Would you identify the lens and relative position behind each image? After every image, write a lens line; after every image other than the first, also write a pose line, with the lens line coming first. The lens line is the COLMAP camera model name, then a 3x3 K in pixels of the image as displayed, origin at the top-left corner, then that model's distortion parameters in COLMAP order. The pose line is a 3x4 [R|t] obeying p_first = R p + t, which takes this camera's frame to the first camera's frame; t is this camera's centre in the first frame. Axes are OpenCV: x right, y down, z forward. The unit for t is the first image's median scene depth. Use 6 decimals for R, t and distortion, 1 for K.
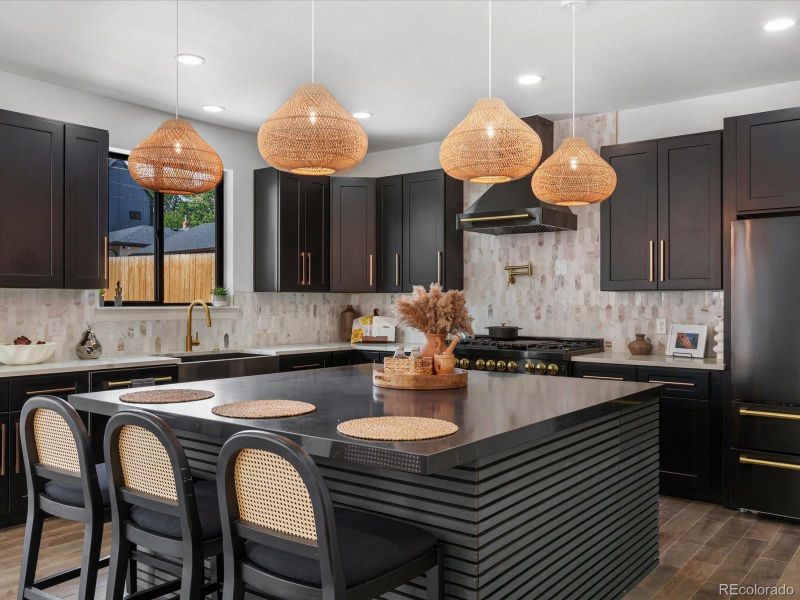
lens RADIAL K [[707.2, 0, 397.3], [0, 707.2, 297.8], [0, 0, 1]] dist [0.007008, -0.000374]
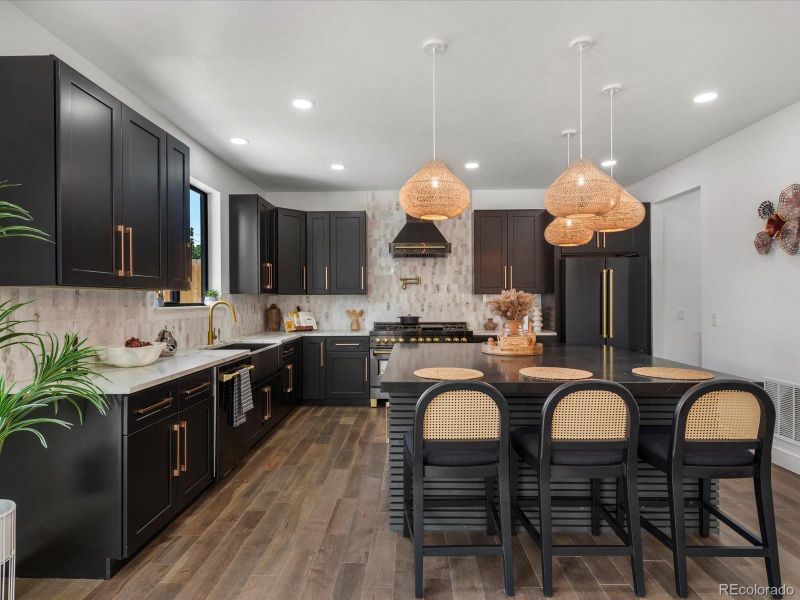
lens RADIAL K [[454.3, 0, 400.0], [0, 454.3, 300.0], [0, 0, 1]] dist [0.005133, 0.000976]
pose [[0.803680, -0.005182, 0.595039, -0.489972], [0.003096, 0.999985, 0.004527, -0.000236], [-0.595054, -0.001796, 0.803684, 0.209749]]
